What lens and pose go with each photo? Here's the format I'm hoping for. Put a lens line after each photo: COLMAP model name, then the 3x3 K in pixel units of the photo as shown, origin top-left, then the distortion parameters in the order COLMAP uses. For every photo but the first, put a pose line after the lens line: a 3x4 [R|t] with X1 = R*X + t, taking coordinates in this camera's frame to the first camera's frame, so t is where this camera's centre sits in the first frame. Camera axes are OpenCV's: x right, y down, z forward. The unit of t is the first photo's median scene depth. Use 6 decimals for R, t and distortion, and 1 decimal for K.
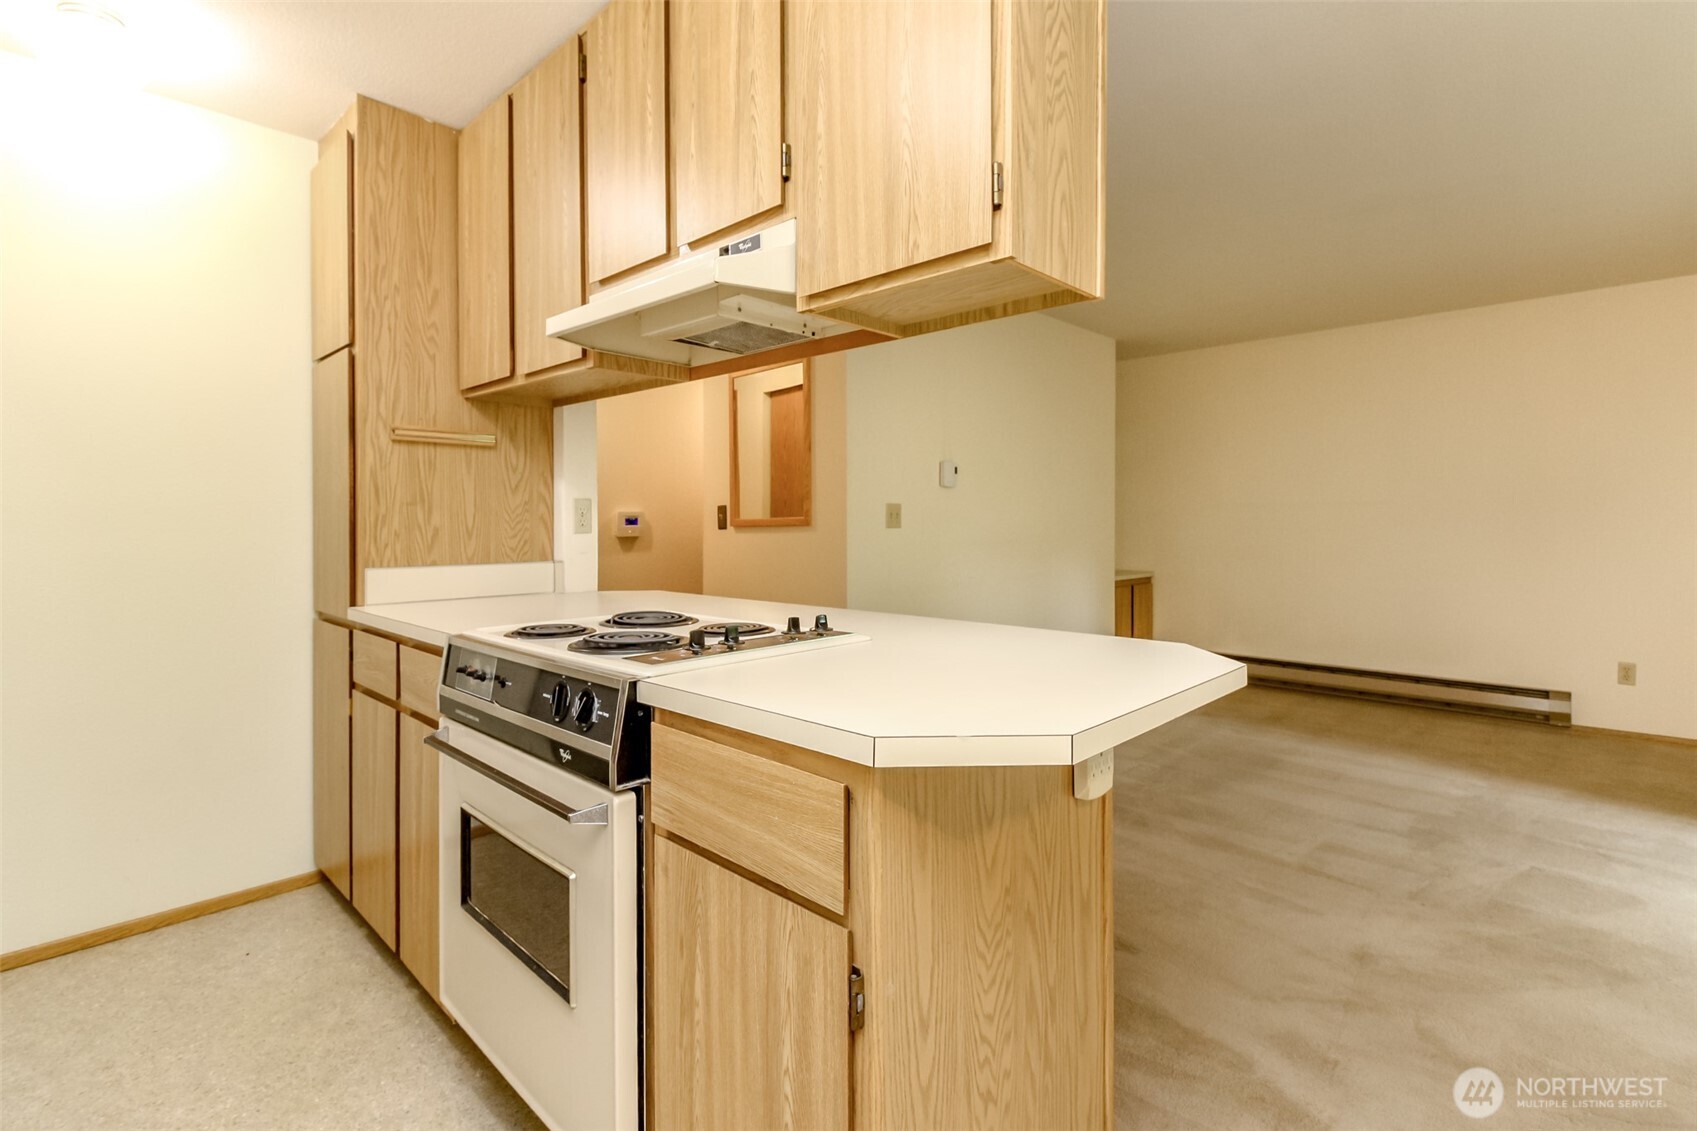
lens RADIAL K [[780.5, 0, 842.4], [0, 780.5, 527.1], [0, 0, 1]] dist [0.005345, -0.000377]
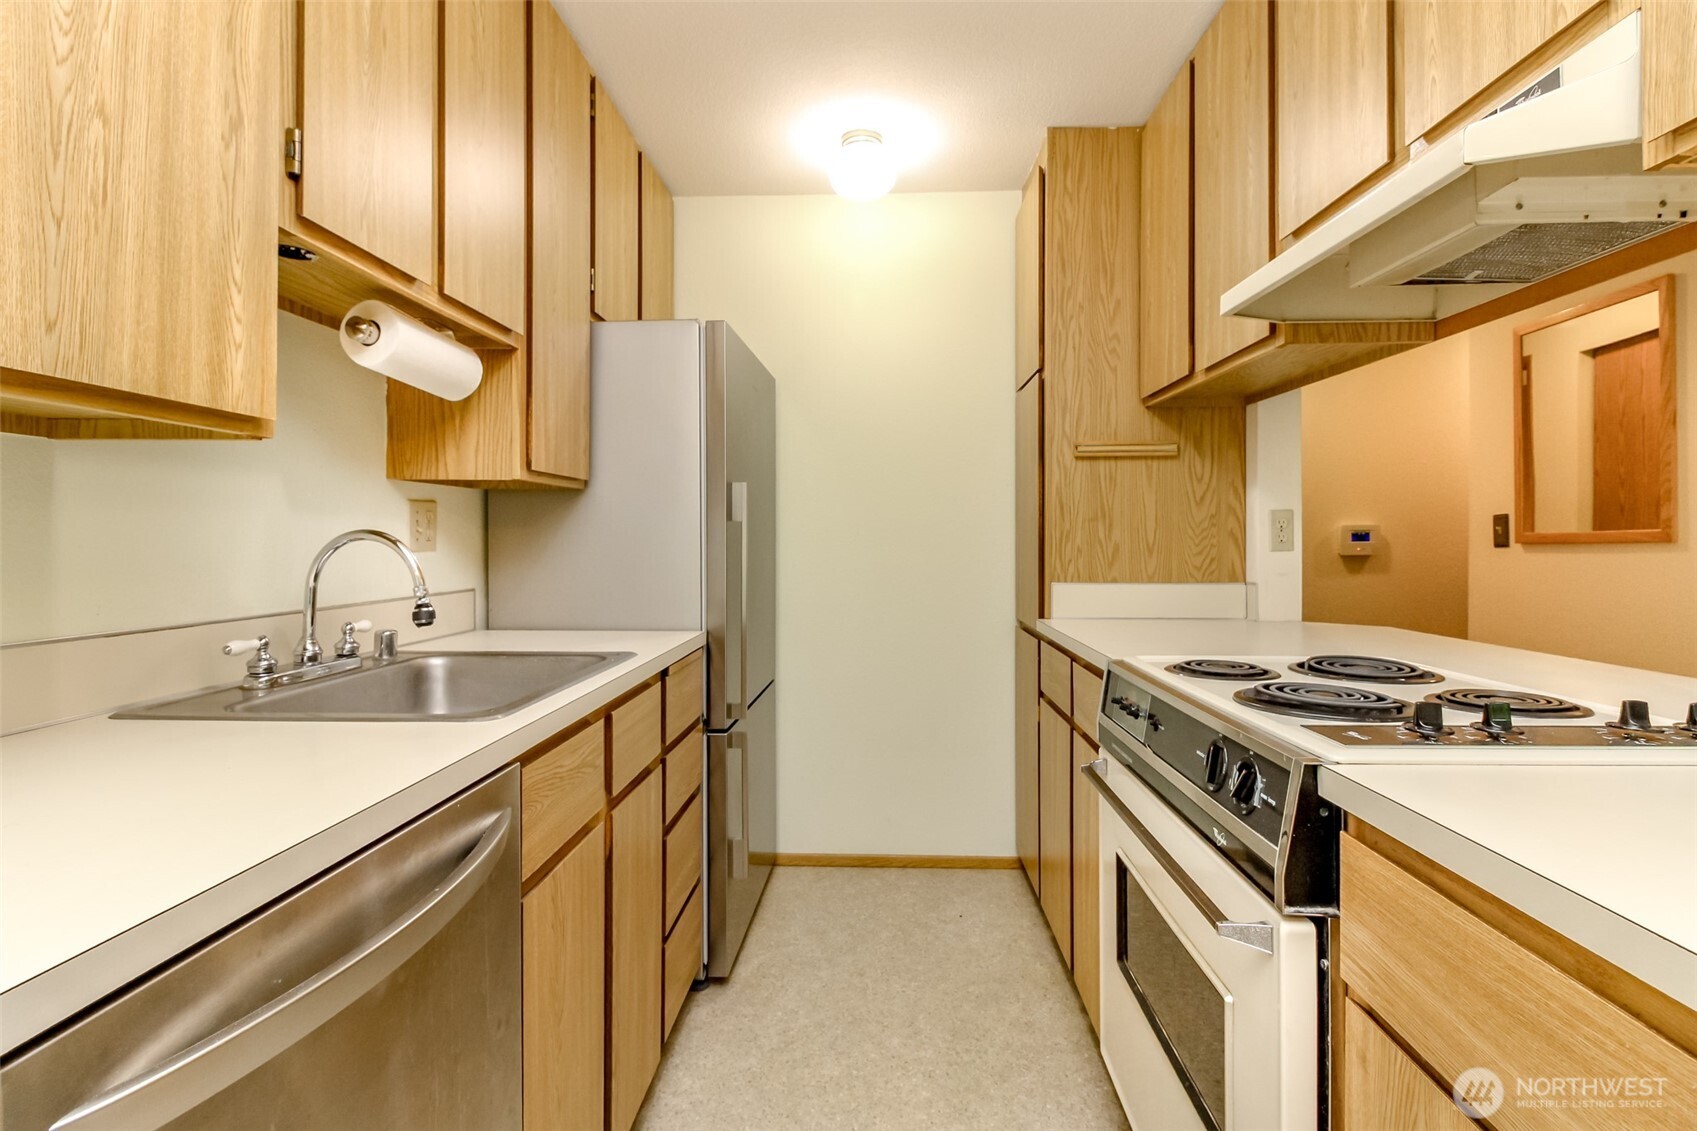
lens RADIAL K [[778.4, 0, 854.2], [0, 778.4, 542.3], [0, 0, 1]] dist [0.020014, -0.013857]
pose [[0.660249, 0.002632, -0.751042, -0.005976], [-0.003055, 0.999995, 0.000818, -0.000947], [0.751041, 0.001754, 0.660254, 0.120224]]
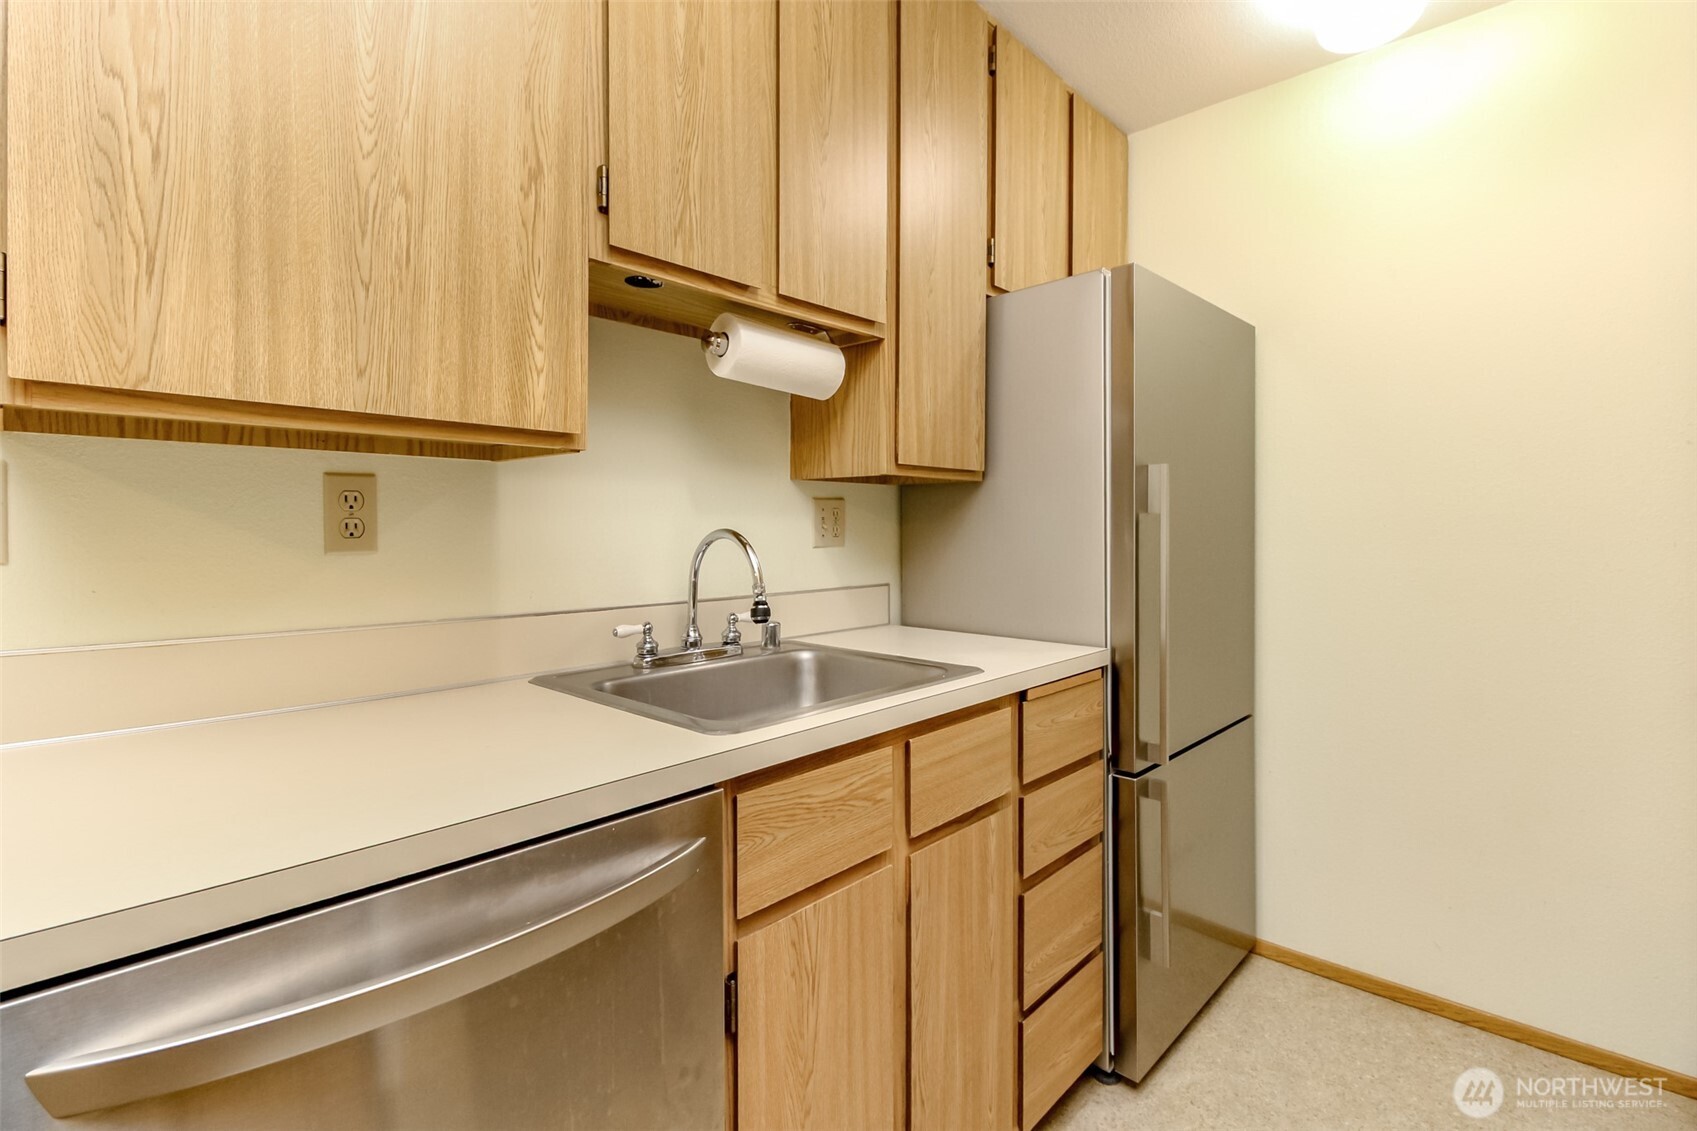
lens RADIAL K [[784.8, 0, 835.8], [0, 784.8, 533.7], [0, 0, 1]] dist [0.016981, -0.015057]
pose [[0.014196, 0.006412, -0.999879, -0.057441], [-0.004372, 0.999970, 0.006351, -0.009280], [0.999890, 0.004281, 0.014224, 0.316239]]
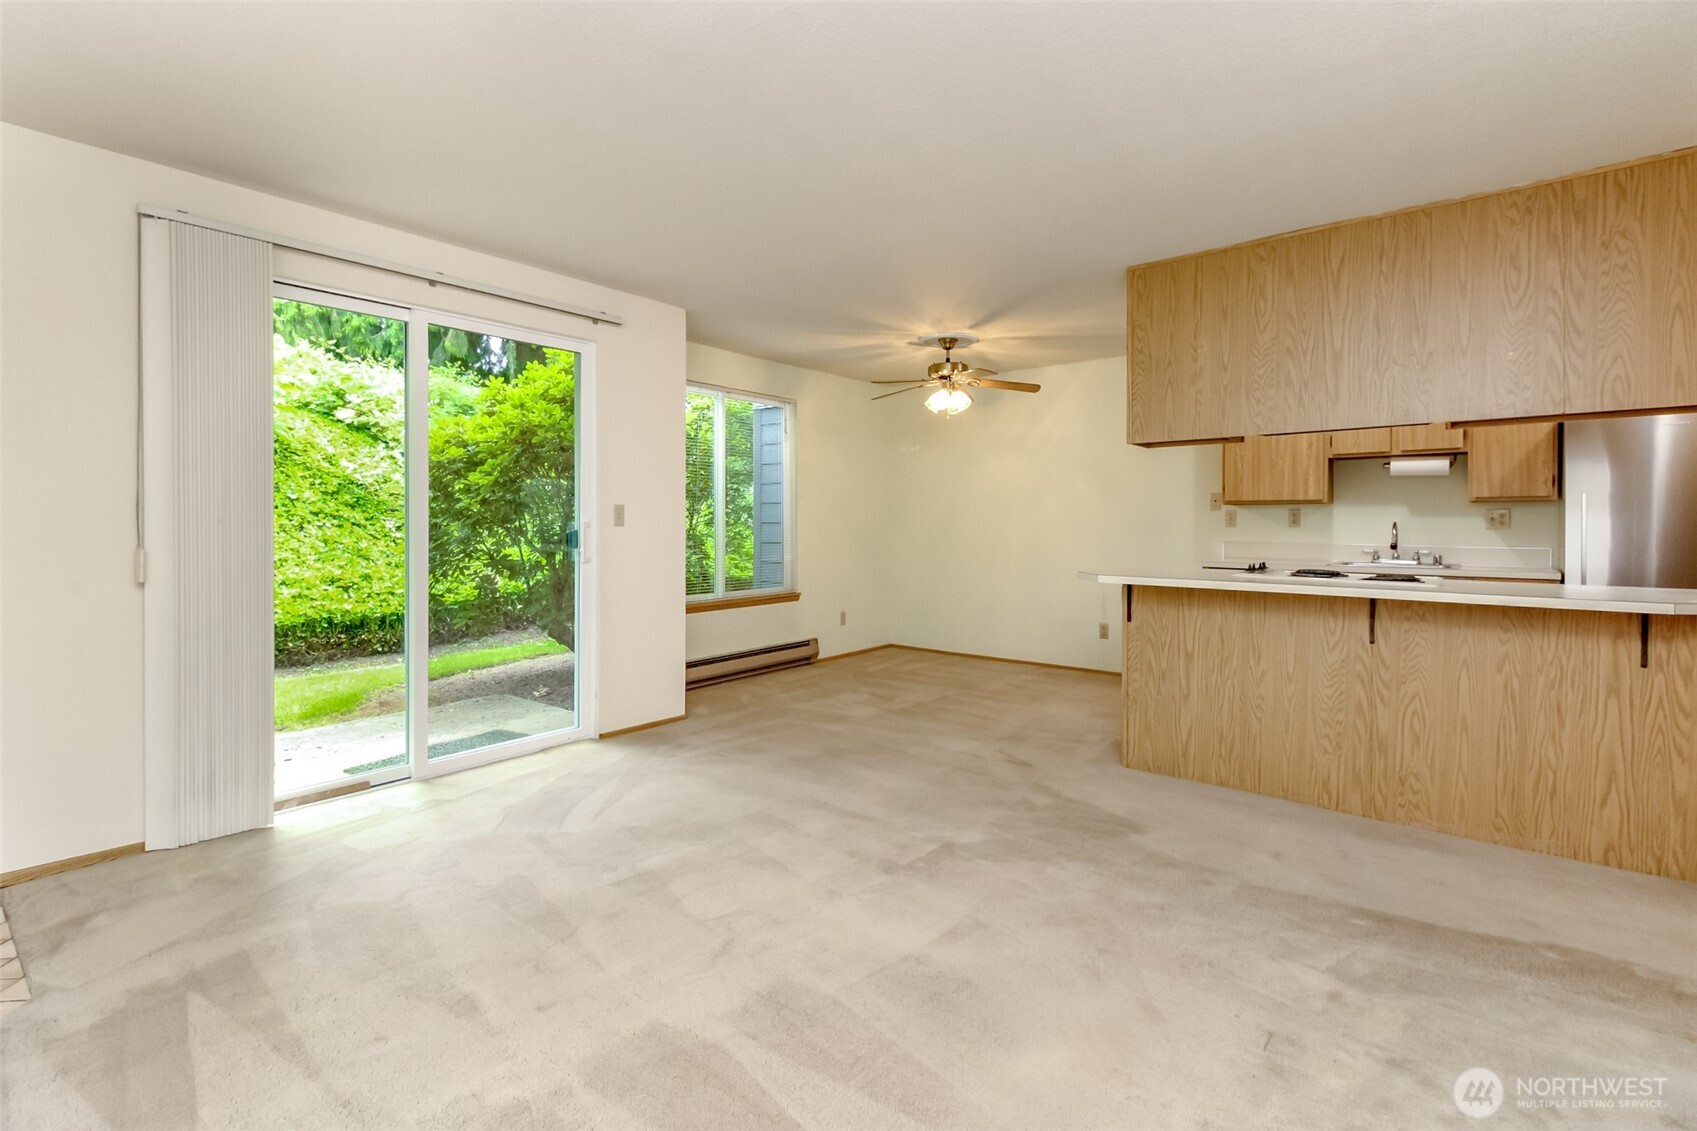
lens RADIAL K [[797.8, 0, 853.9], [0, 797.8, 525.2], [0, 0, 1]] dist [0.025568, -0.015467]
pose [[-0.994421, -0.001377, -0.105476, 0.933041], [-0.002302, 0.999960, 0.008650, -0.014224], [0.105459, 0.008845, -0.994384, 2.171651]]
